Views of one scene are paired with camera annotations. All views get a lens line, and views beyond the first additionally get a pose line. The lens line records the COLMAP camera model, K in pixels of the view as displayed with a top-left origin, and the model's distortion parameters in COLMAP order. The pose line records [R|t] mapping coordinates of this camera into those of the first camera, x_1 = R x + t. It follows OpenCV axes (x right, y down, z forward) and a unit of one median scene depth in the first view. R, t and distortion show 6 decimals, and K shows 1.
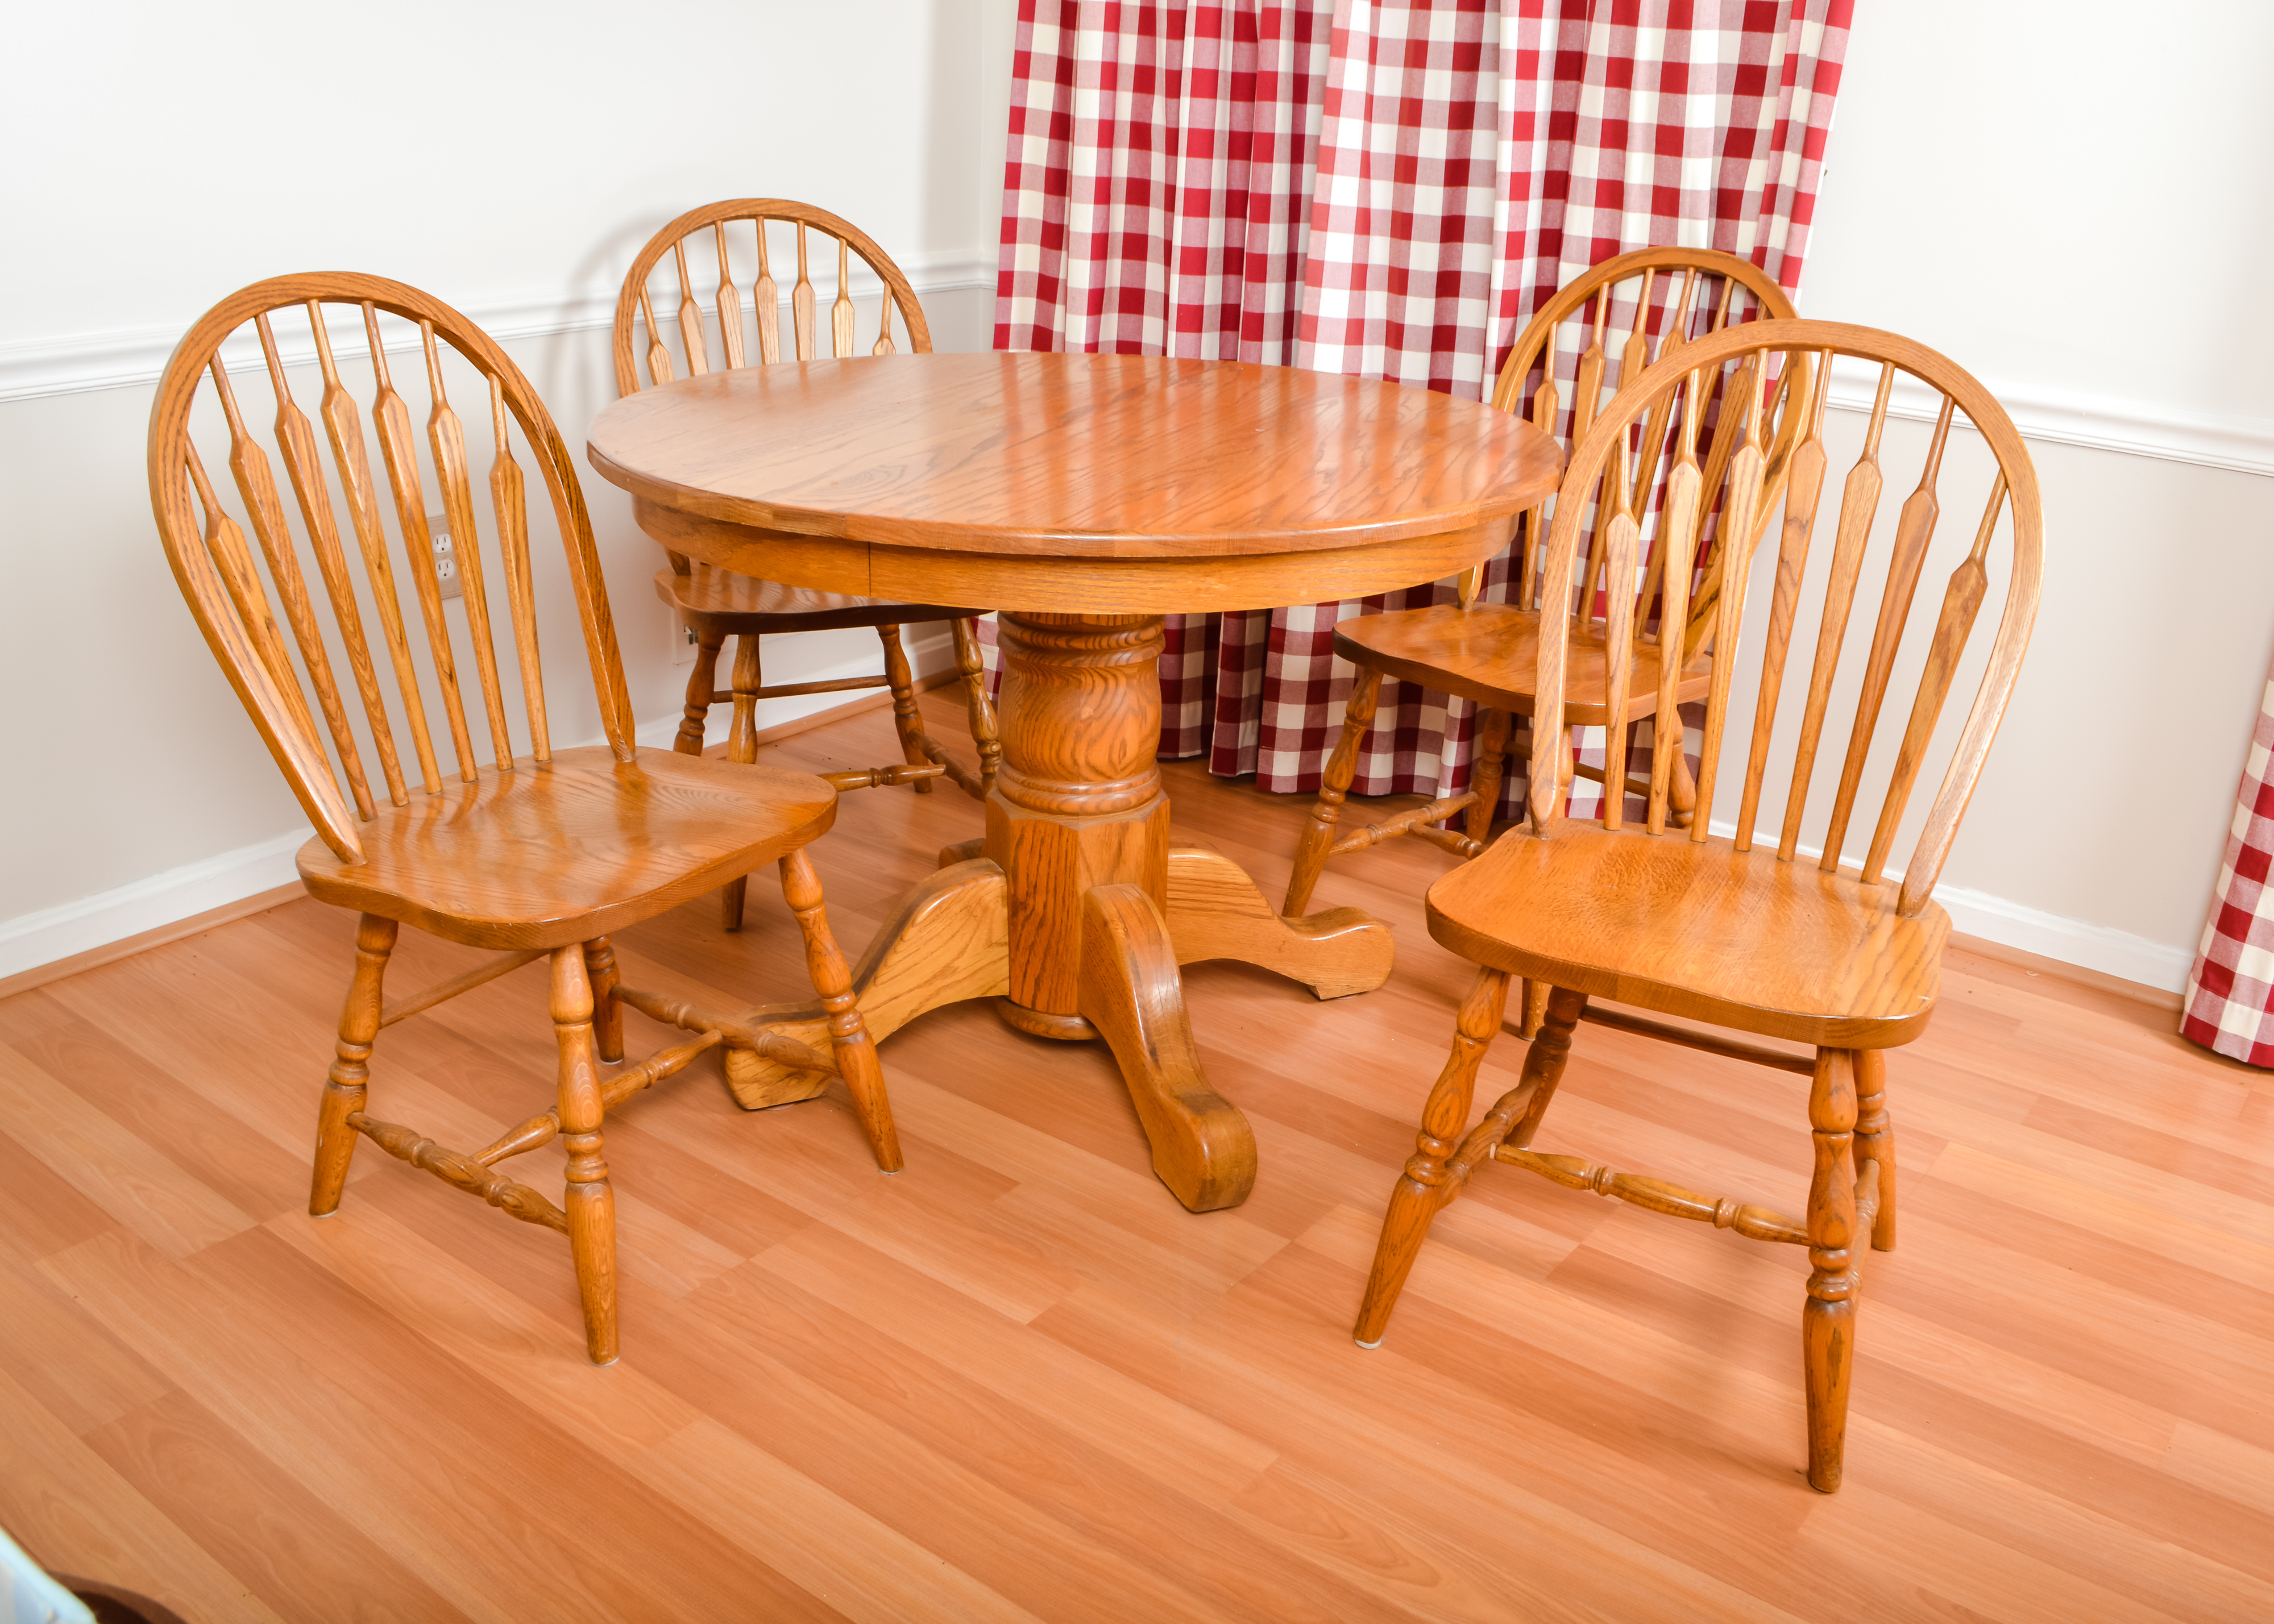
lens RADIAL K [[1941.9, 0, 1137.0], [0, 1941.9, 812.0], [0, 0, 1]] dist [-0.075452, 0.010961]
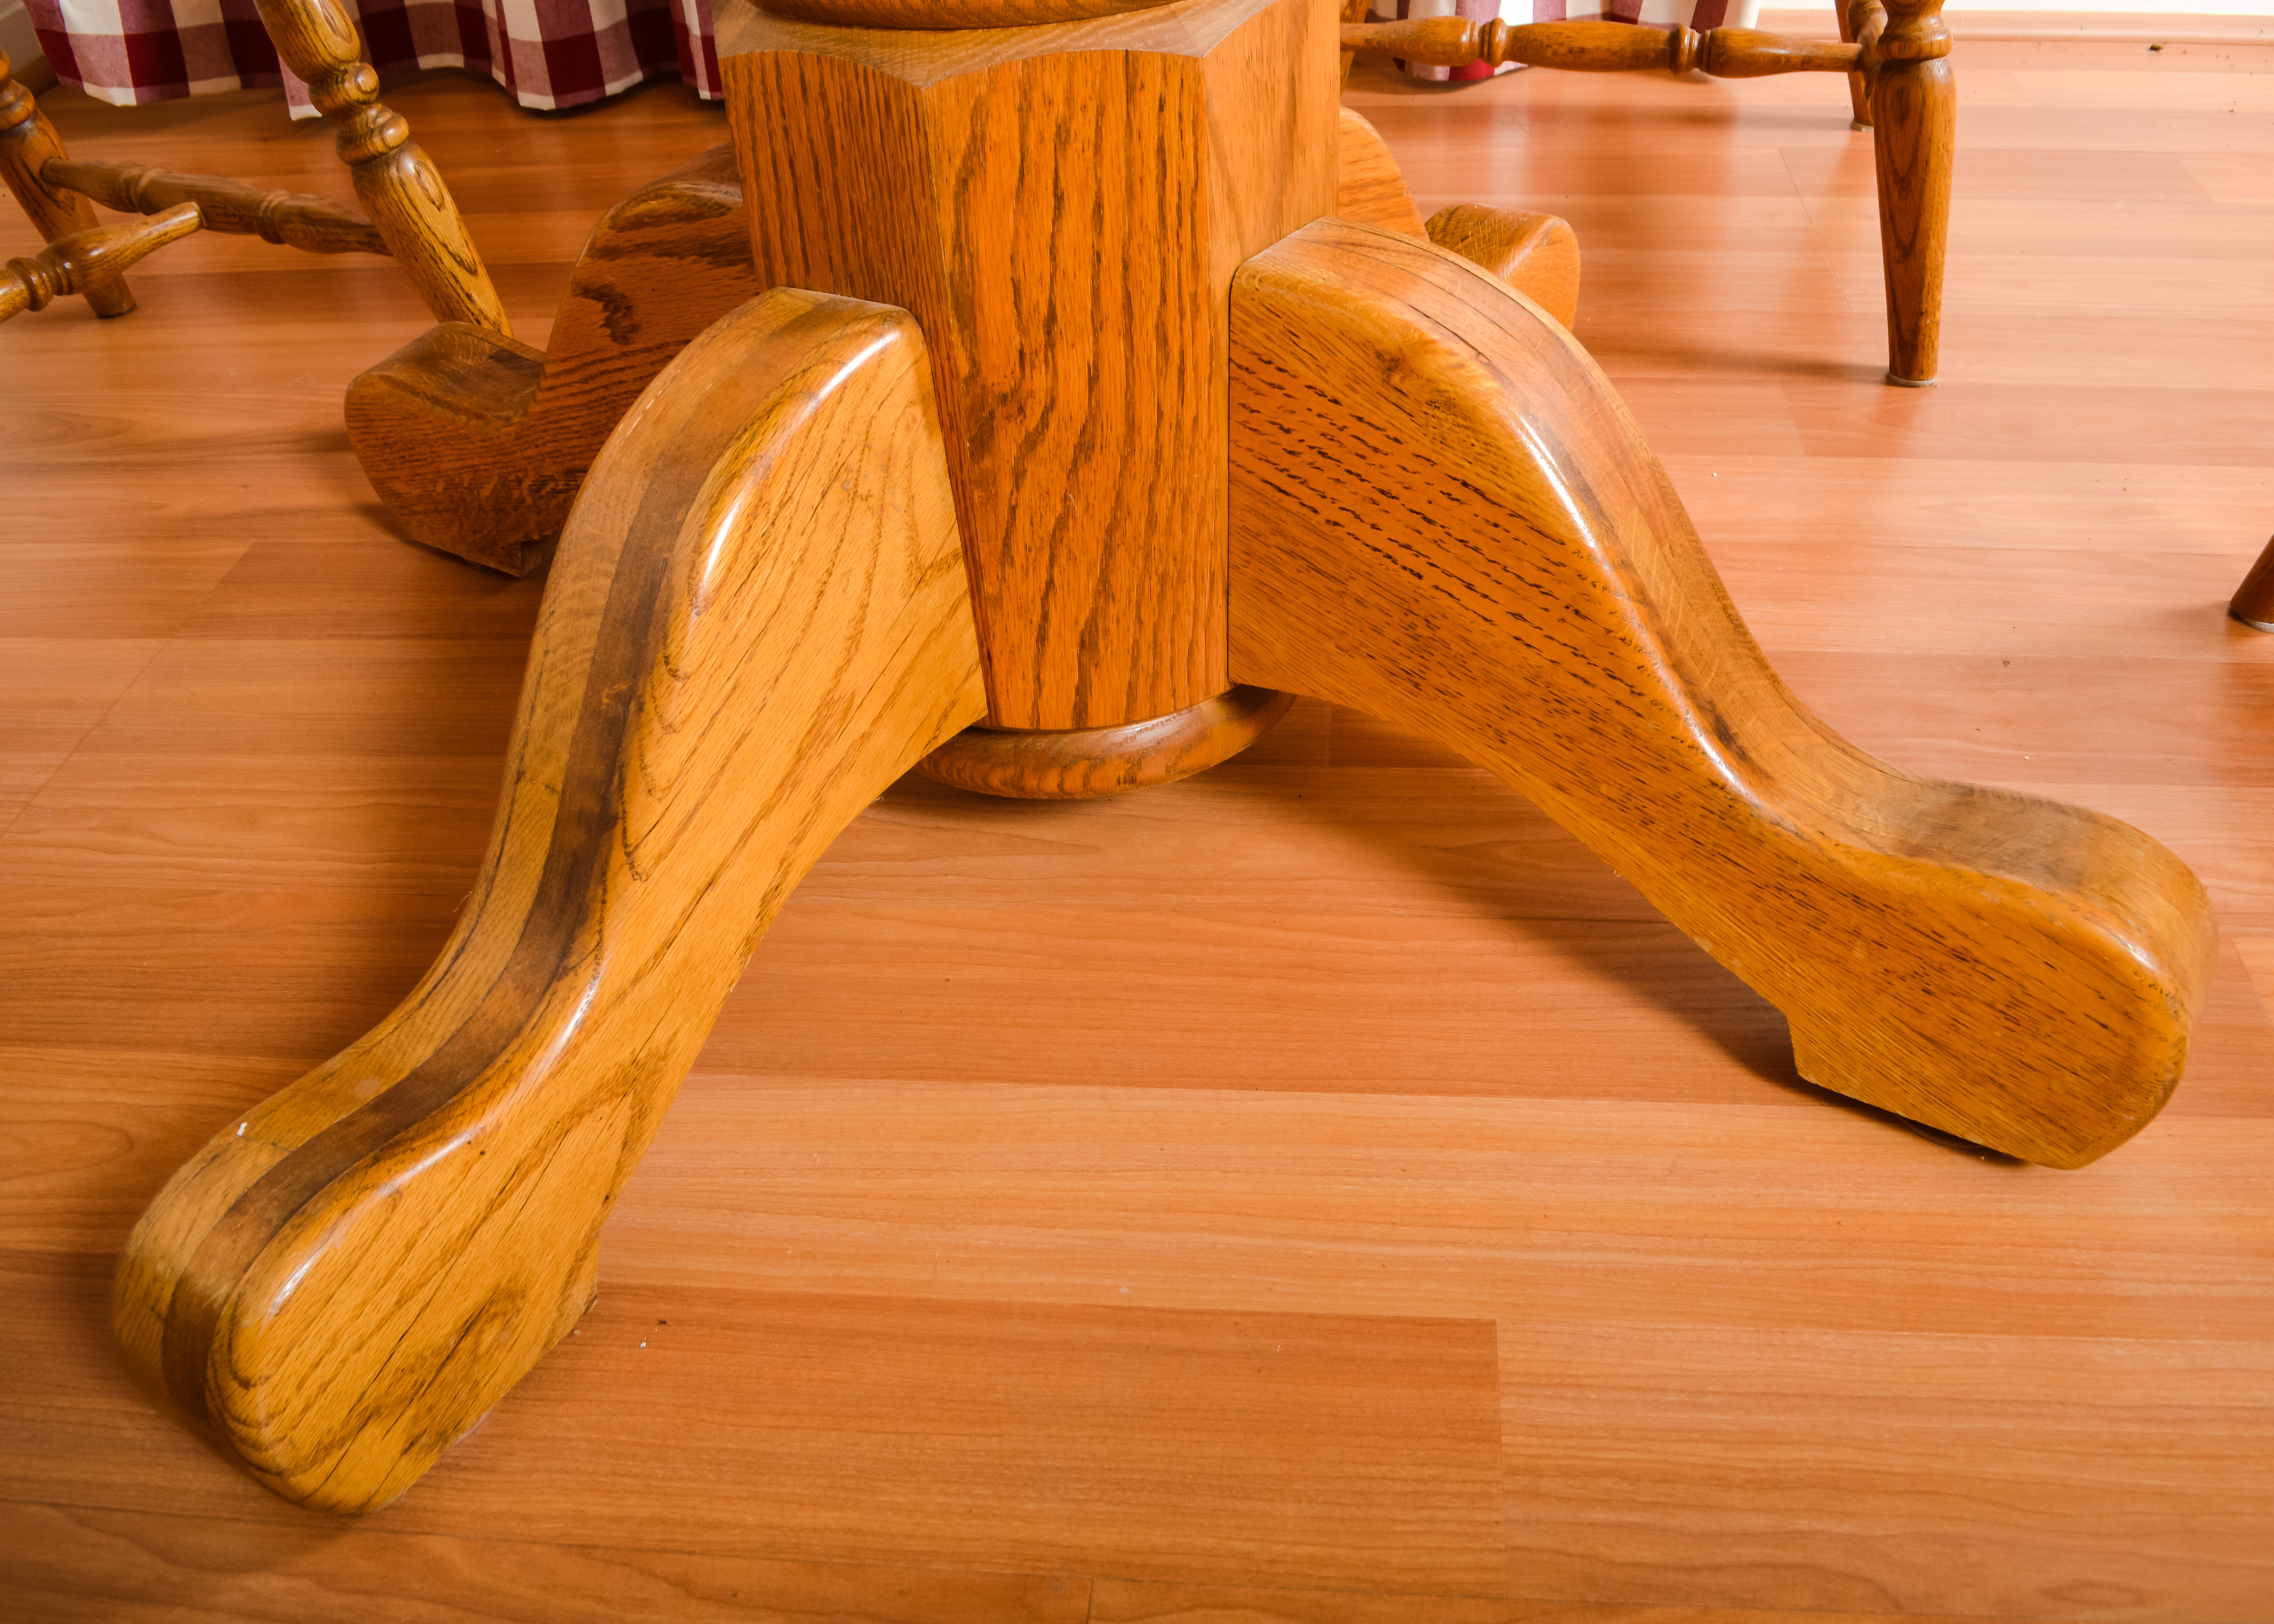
lens RADIAL K [[1941.9, 0, 1137.0], [0, 1941.9, 812.0], [0, 0, 1]] dist [-0.075452, 0.010961]
pose [[0.842315, -0.387537, 0.374593, -0.172745], [0.266601, 0.903591, 0.335332, 0.012863], [-0.468432, -0.182588, 0.864426, 0.749574]]
